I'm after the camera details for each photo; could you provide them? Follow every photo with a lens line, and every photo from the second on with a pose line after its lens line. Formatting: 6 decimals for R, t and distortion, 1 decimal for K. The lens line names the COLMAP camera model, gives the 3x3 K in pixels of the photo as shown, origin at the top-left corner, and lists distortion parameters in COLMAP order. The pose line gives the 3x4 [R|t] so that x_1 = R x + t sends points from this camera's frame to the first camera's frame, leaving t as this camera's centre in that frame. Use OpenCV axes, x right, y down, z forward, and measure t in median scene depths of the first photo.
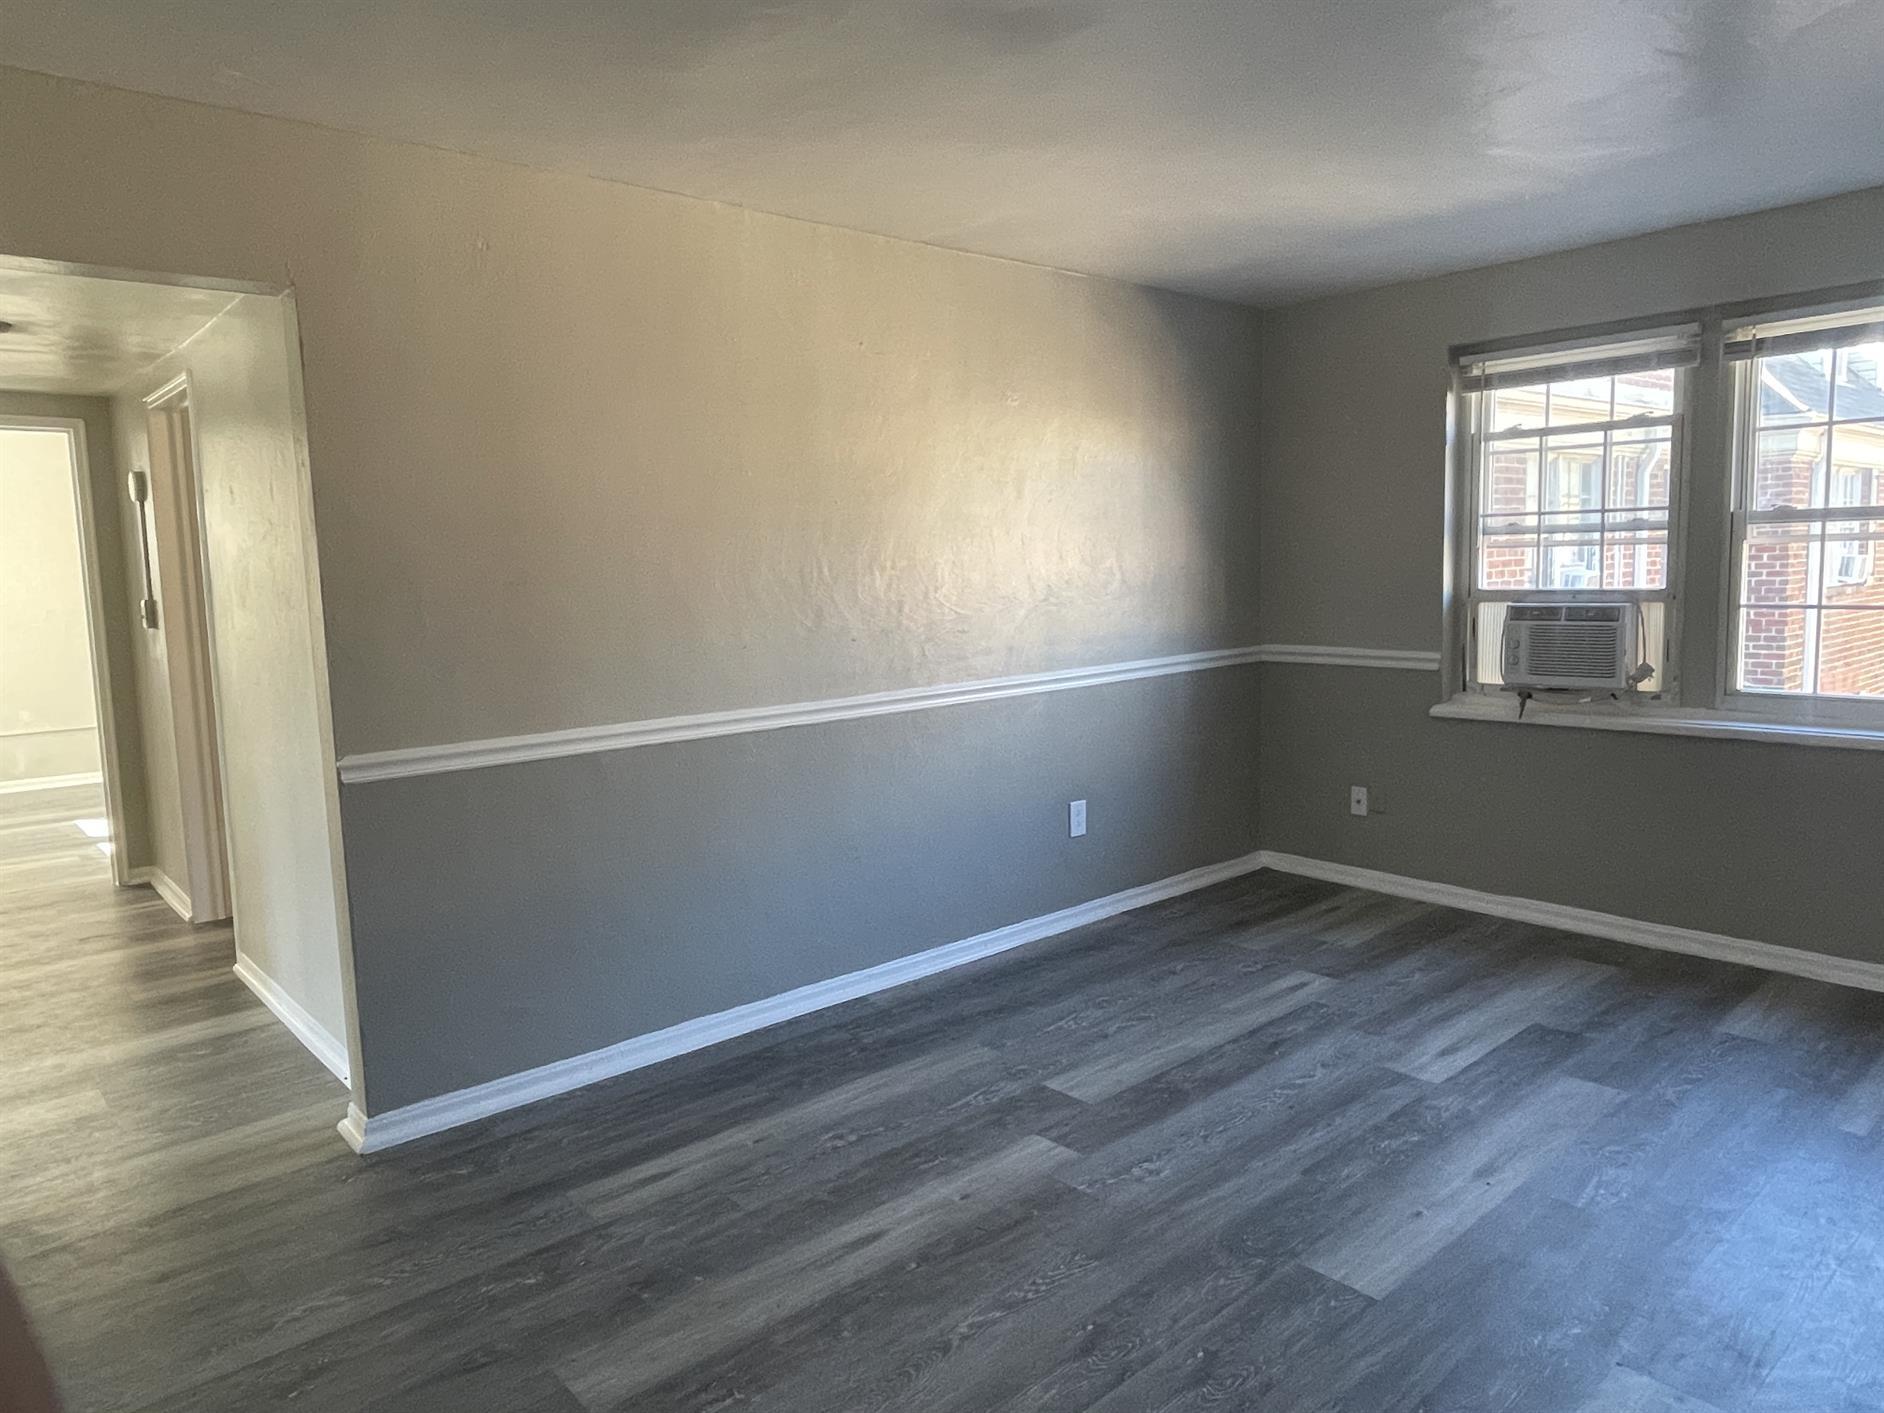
lens RADIAL K [[1226.8, 0, 931.9], [0, 1226.8, 699.1], [0, 0, 1]] dist [0.001509, -0.005017]
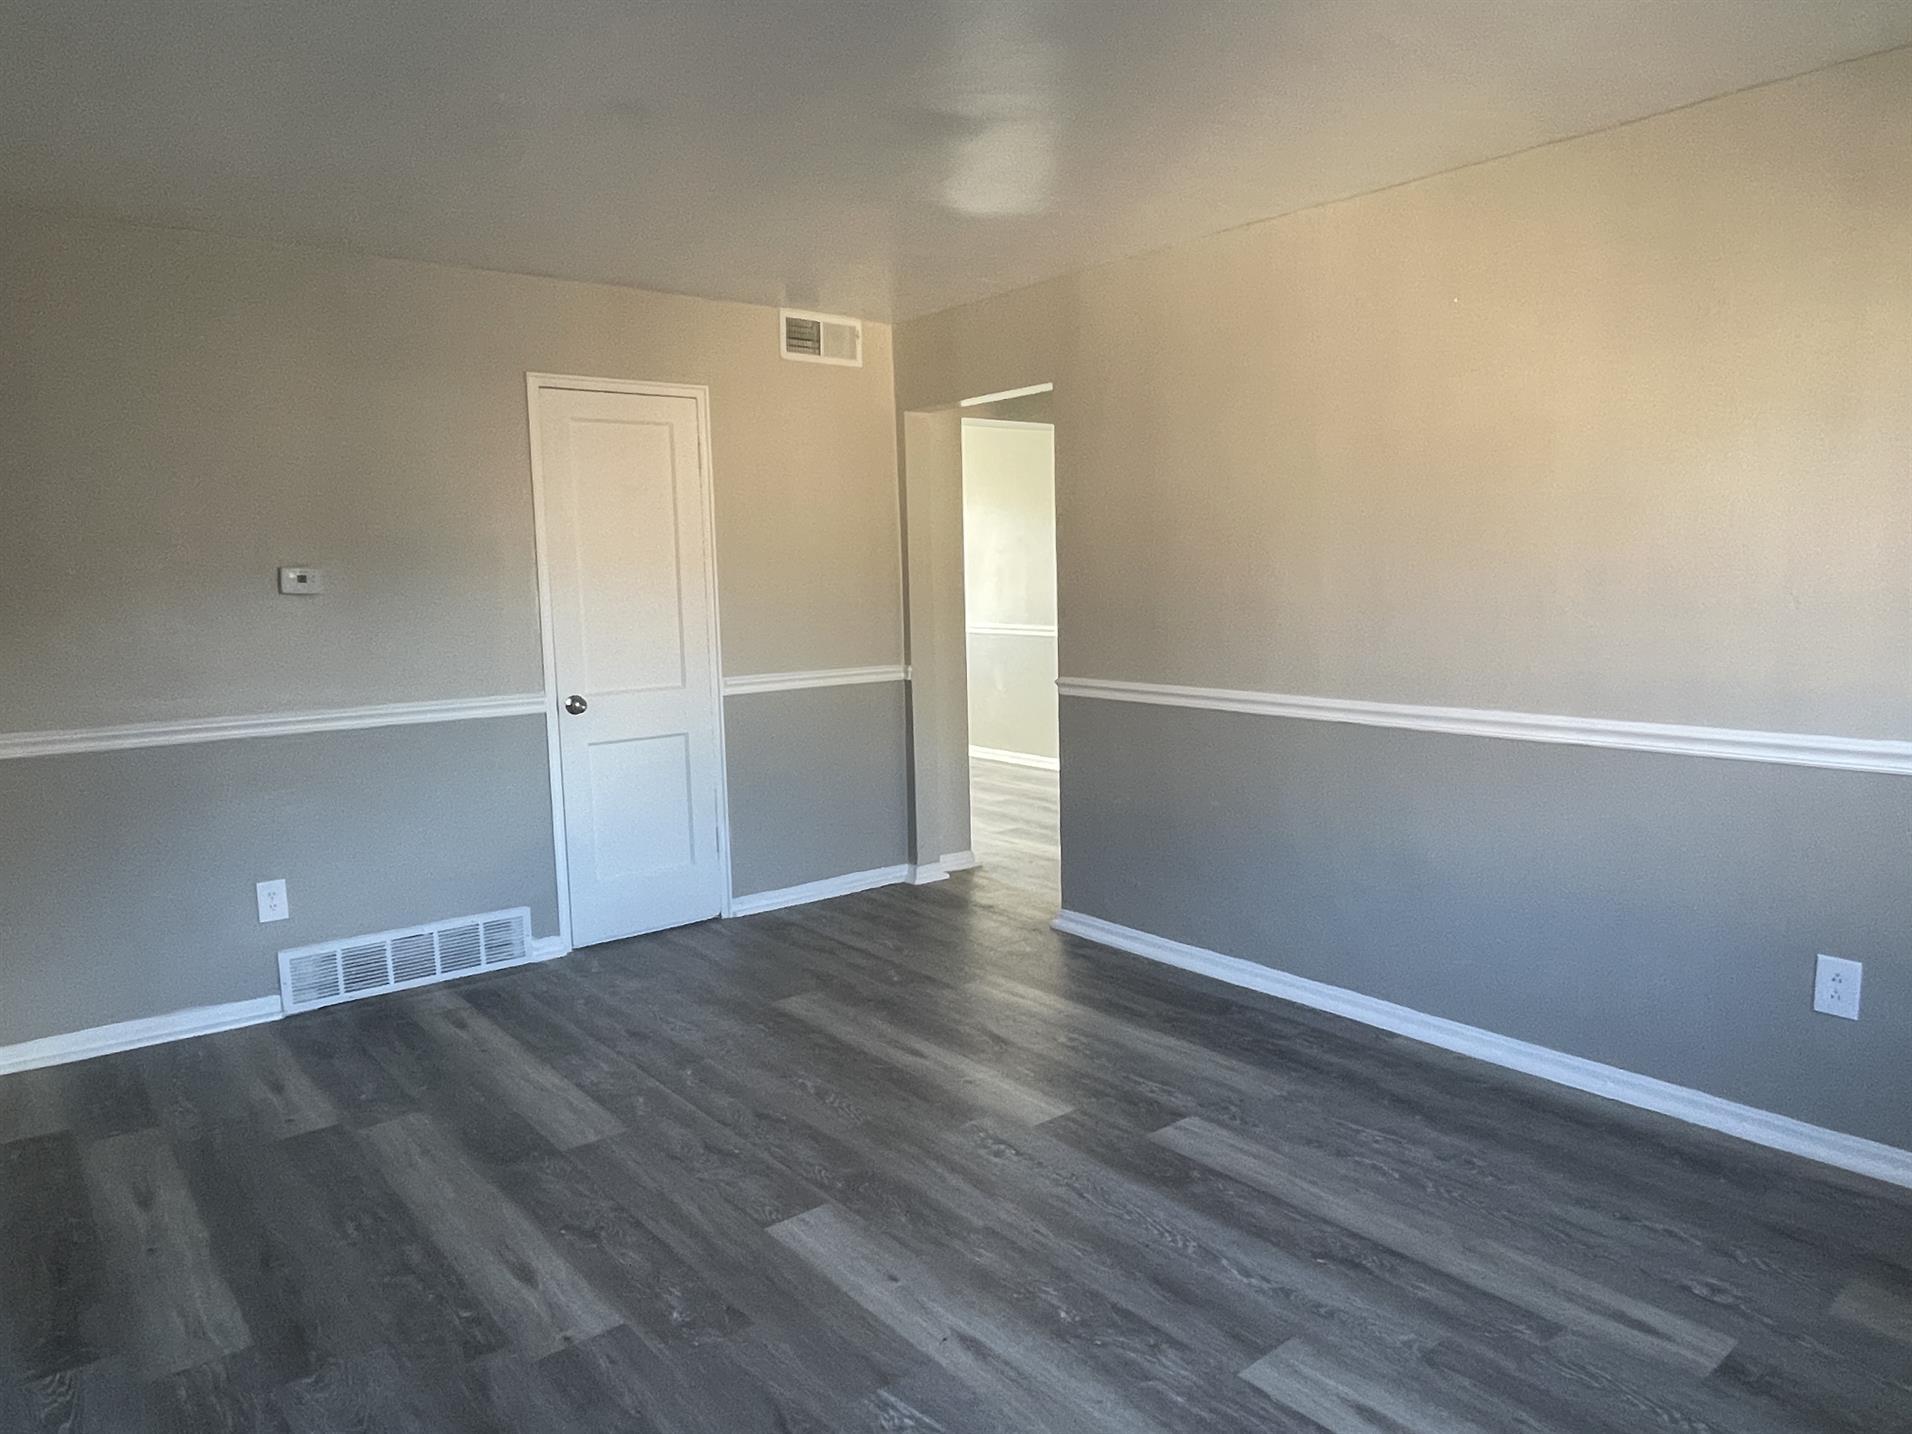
lens RADIAL K [[1245.1, 0, 946.7], [0, 1245.1, 723.7], [0, 0, 1]] dist [0.001509, -0.005017]
pose [[-0.040810, 0.157475, -0.986679, 0.986331], [-0.084273, 0.983441, 0.160443, -0.122760], [0.995607, 0.089698, -0.026863, 0.795575]]
